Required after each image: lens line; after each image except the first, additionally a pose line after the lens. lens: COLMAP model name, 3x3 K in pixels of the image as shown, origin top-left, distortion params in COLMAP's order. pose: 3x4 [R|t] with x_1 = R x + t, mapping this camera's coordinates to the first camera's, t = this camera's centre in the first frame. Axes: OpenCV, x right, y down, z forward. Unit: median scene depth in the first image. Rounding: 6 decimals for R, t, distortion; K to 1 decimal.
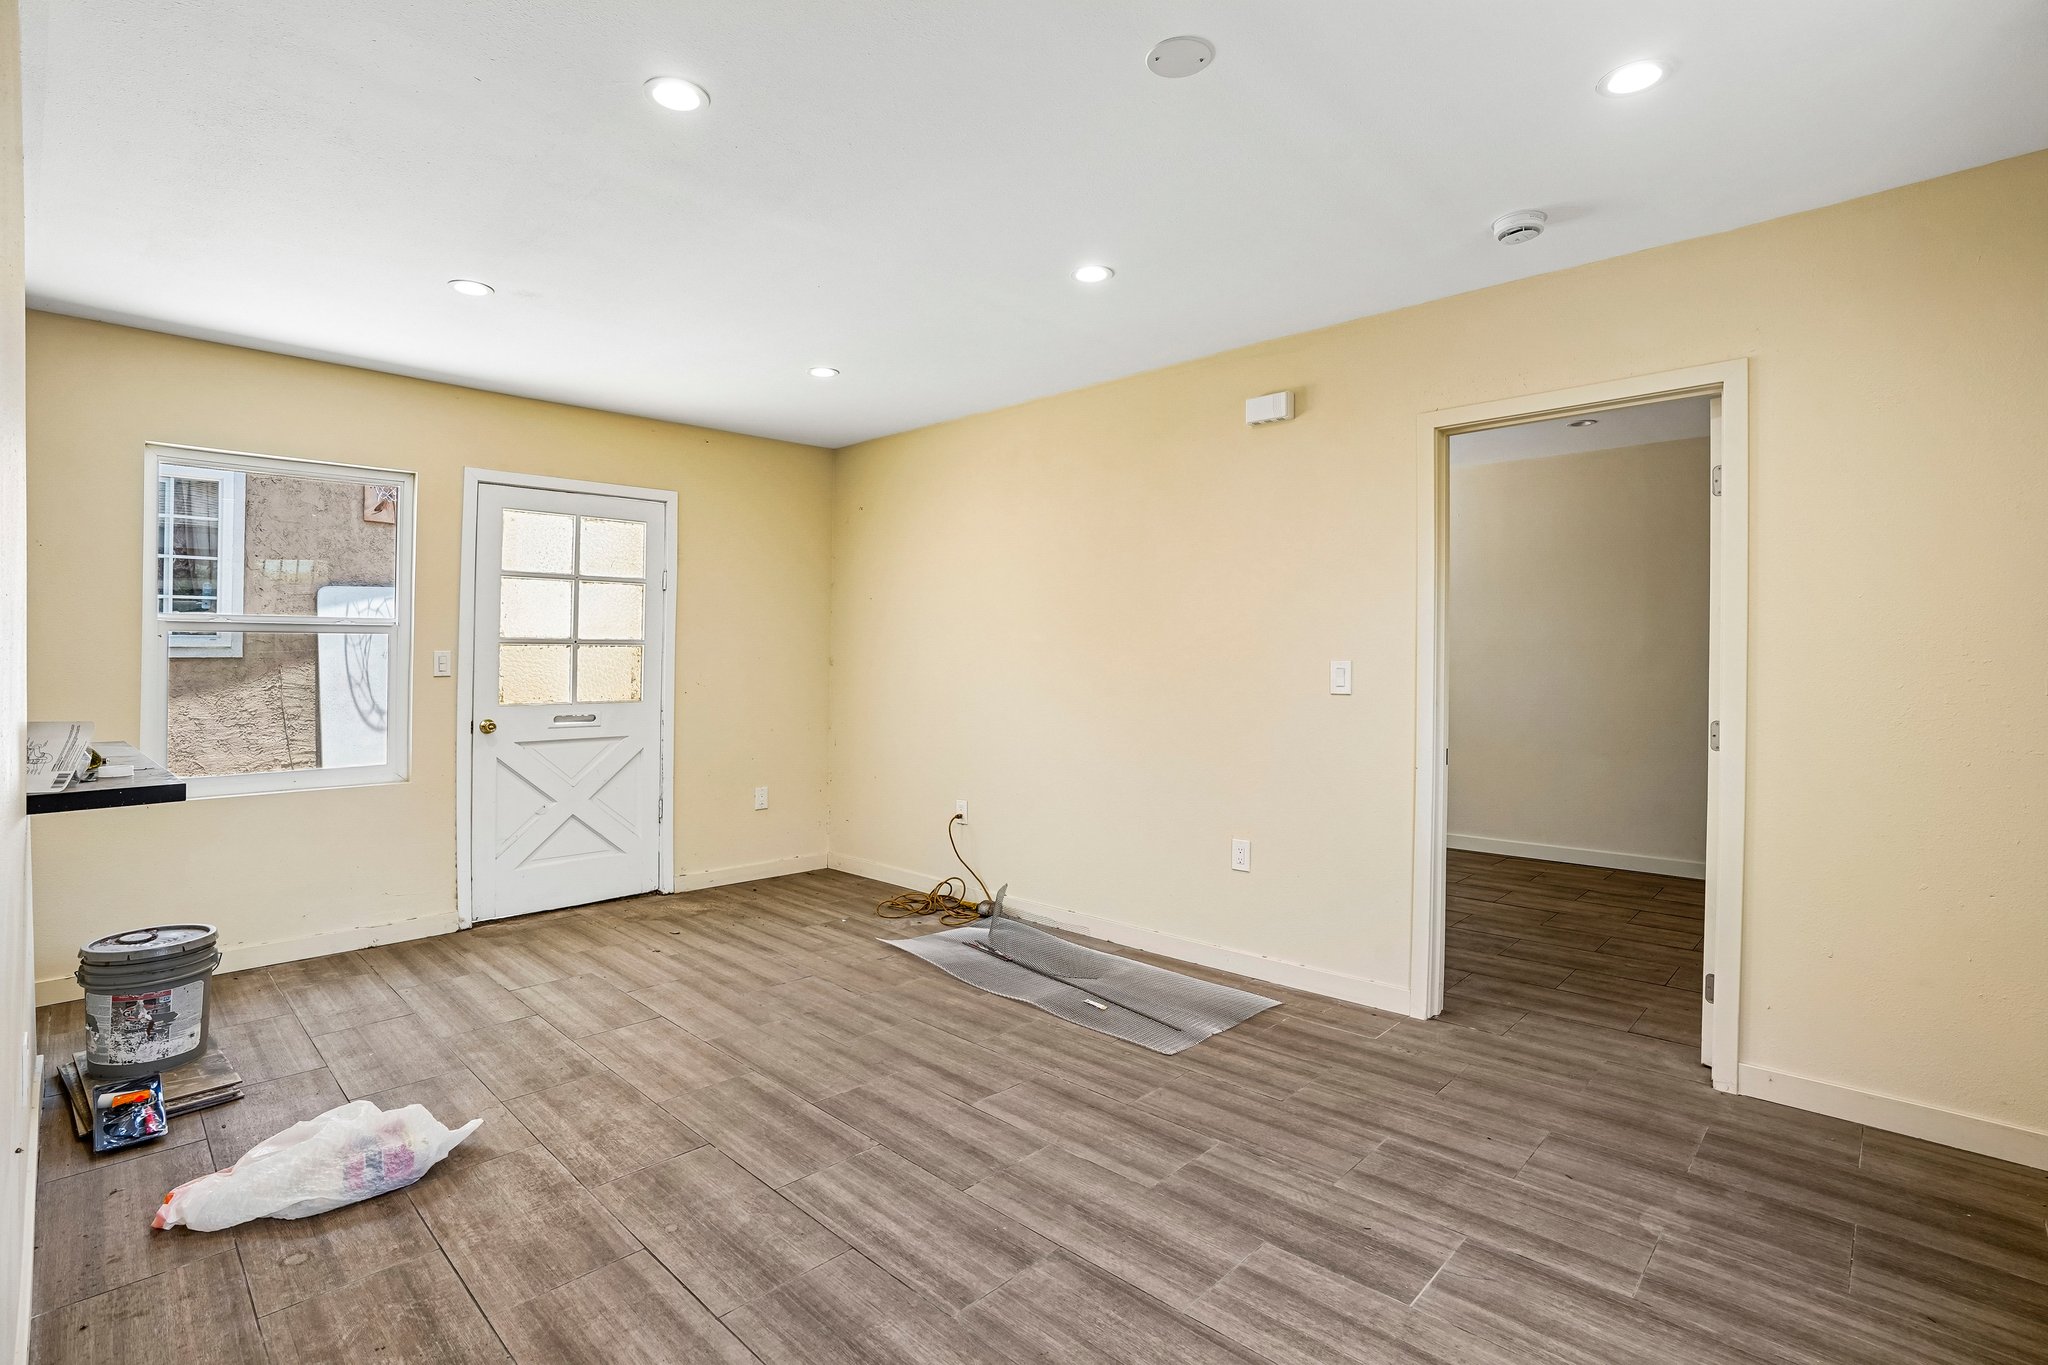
lens RADIAL K [[968.2, 0, 1027.1], [0, 968.2, 667.0], [0, 0, 1]] dist [-0.070801, 0.028605]
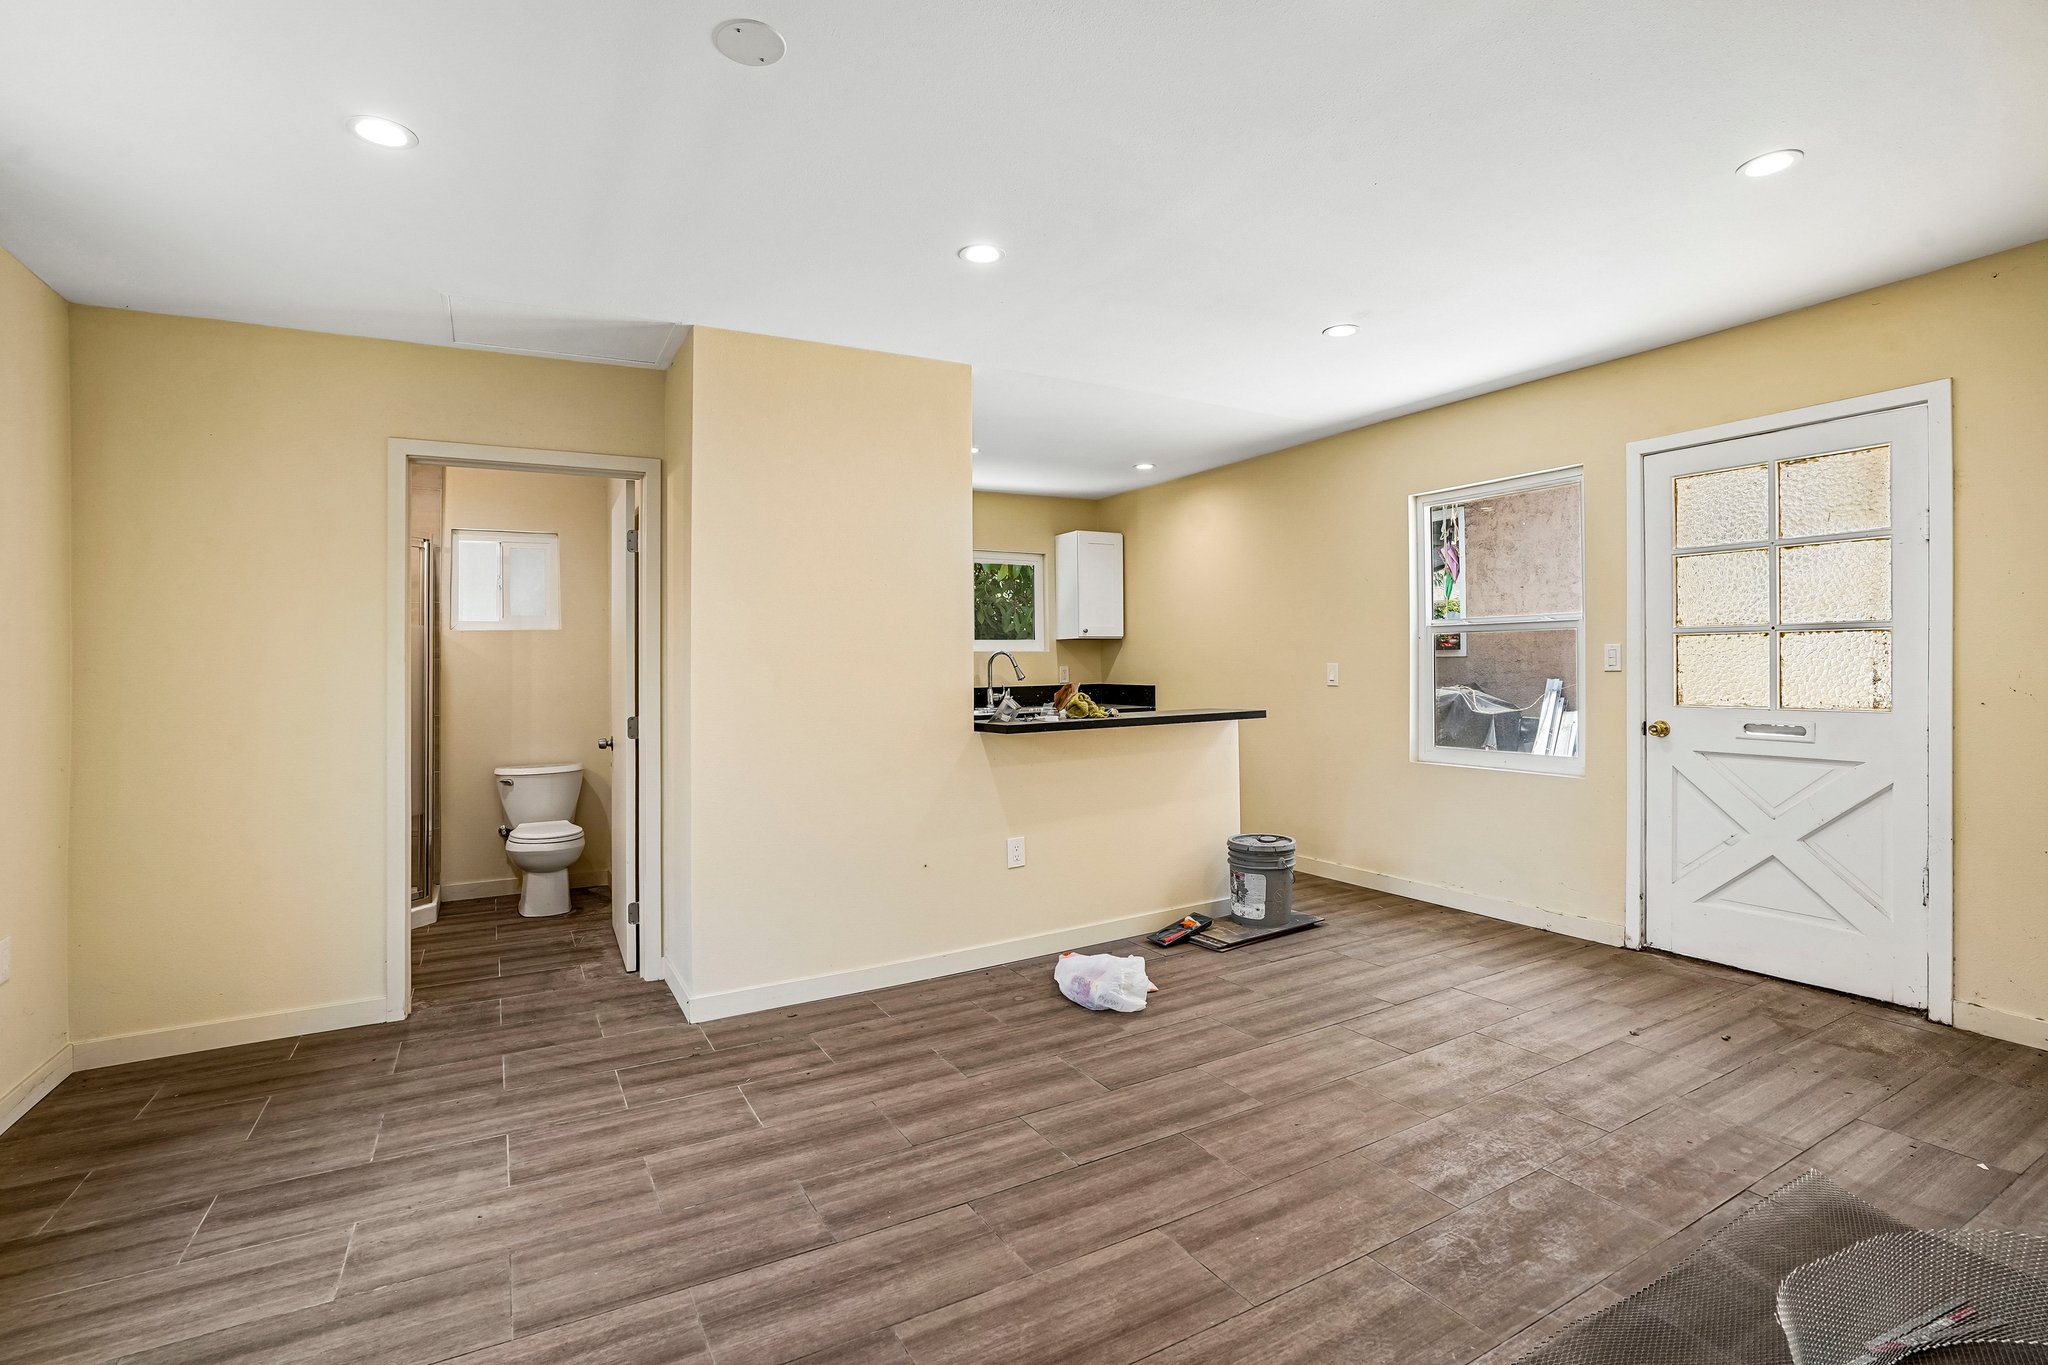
lens RADIAL K [[968.2, 0, 1027.1], [0, 968.2, 667.0], [0, 0, 1]] dist [-0.070801, 0.028605]
pose [[-0.282291, 0.006970, -0.959303, 0.665670], [0.007191, 0.999961, 0.005149, -0.006353], [0.959302, -0.005445, -0.282330, 1.045804]]
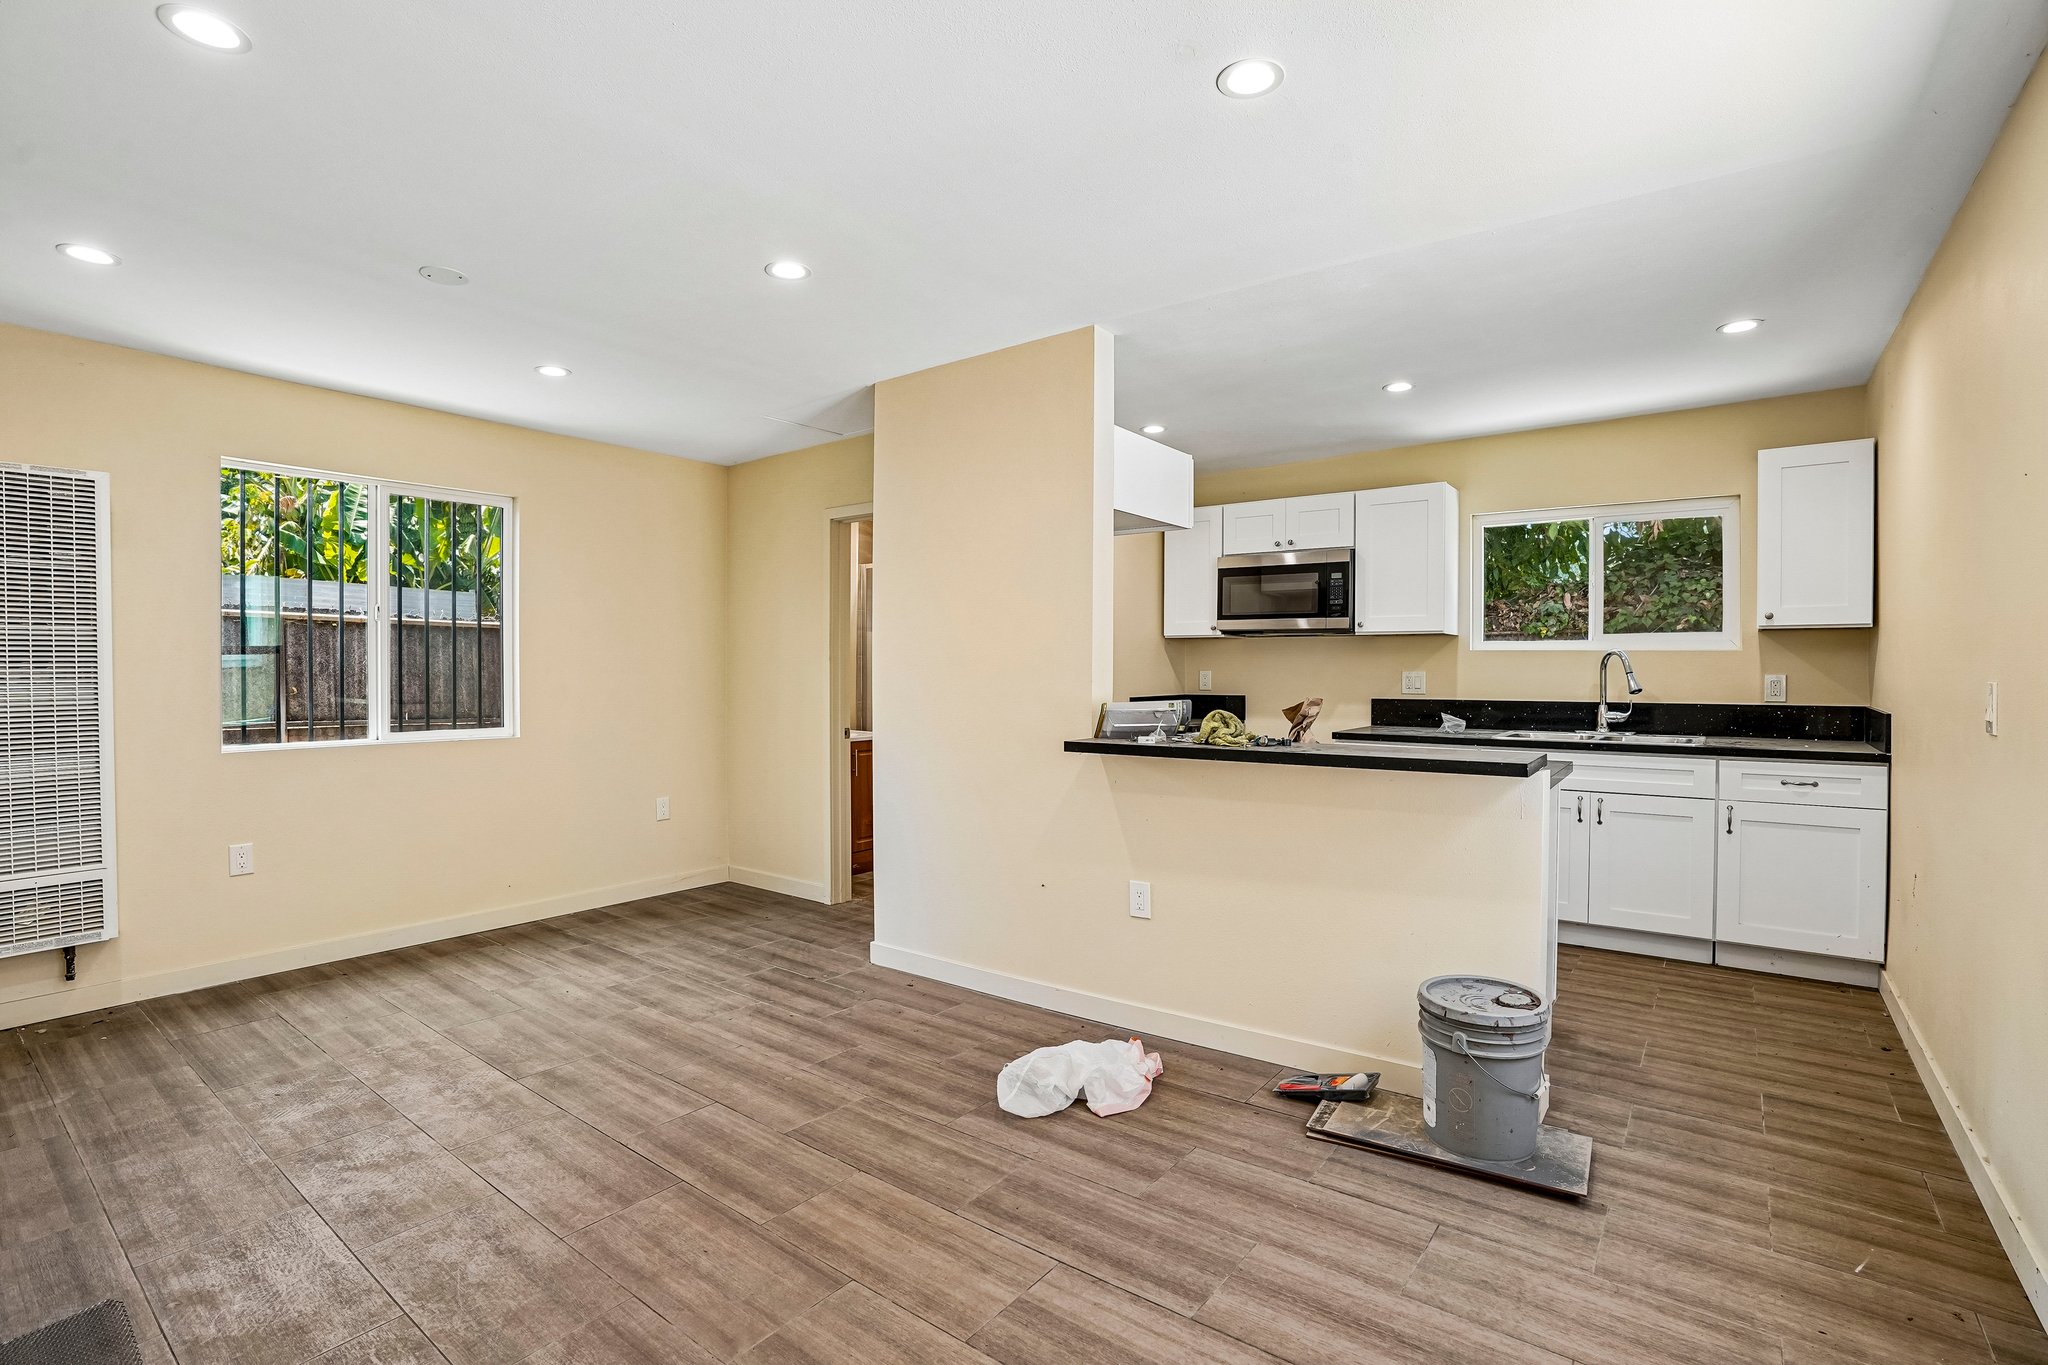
lens RADIAL K [[950.6, 0, 1024.2], [0, 950.6, 680.0], [0, 0, 1]] dist [-0.067224, 0.027204]
pose [[-0.994412, 0.006445, -0.105374, -0.421894], [0.004129, 0.999745, 0.022186, -0.022066], [0.105490, 0.021627, -0.994185, 1.749627]]
